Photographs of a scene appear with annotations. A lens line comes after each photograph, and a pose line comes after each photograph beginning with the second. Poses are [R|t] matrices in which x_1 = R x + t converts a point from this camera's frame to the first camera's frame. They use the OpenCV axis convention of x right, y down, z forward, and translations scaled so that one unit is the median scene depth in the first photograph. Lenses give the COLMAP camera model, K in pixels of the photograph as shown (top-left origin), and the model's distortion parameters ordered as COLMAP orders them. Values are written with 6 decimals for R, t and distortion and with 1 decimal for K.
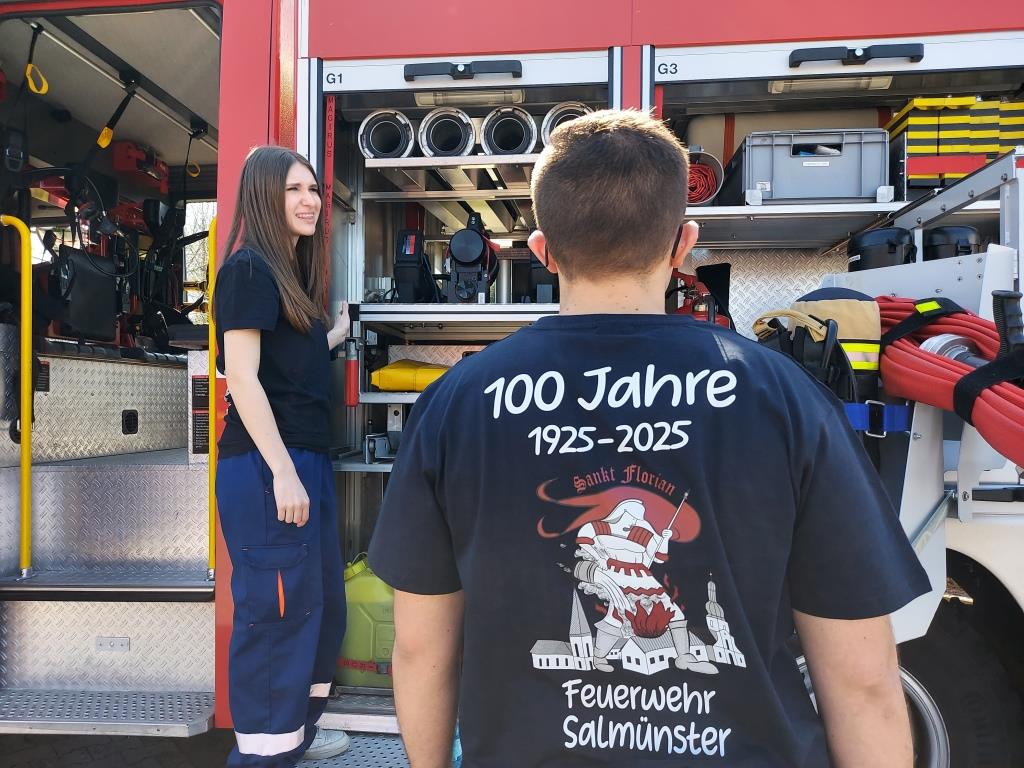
lens RADIAL K [[737.2, 0, 512.0], [0, 737.2, 384.0], [0, 0, 1]] dist [0.031804, -0.003869]
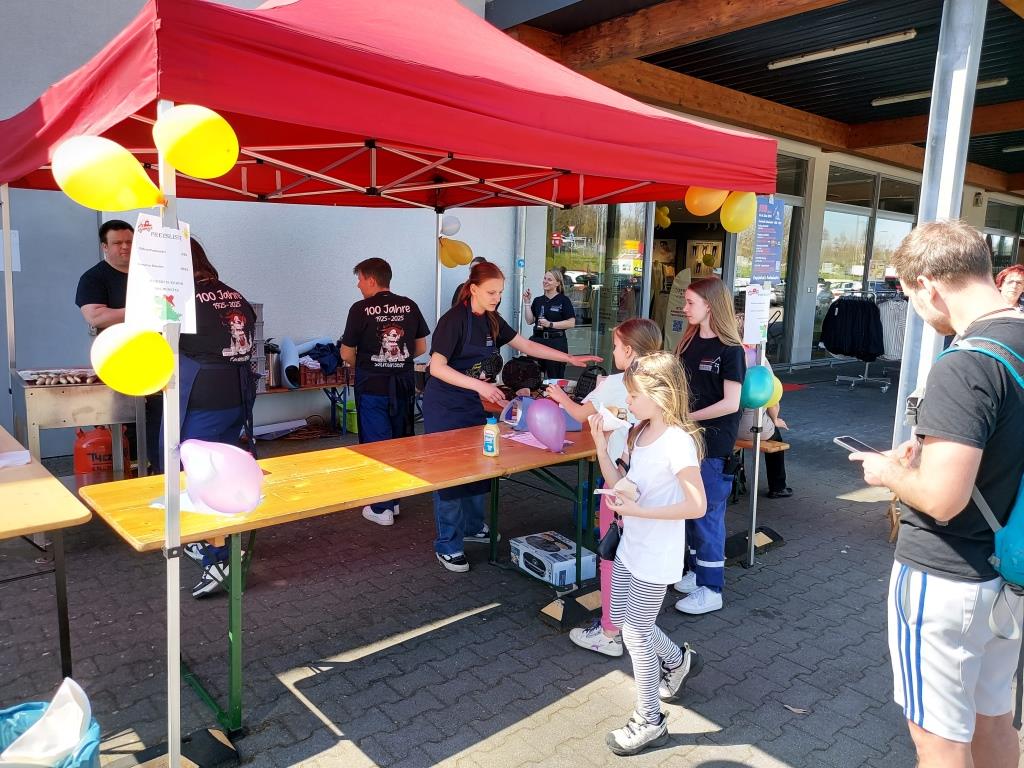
lens RADIAL K [[737.2, 0, 512.0], [0, 737.2, 384.0], [0, 0, 1]] dist [0.031804, -0.003869]
pose [[0.693498, -0.090915, 0.714699, -3.158847], [-0.020868, 0.989055, 0.146064, -0.262025], [-0.720156, -0.116209, 0.684010, -3.420998]]
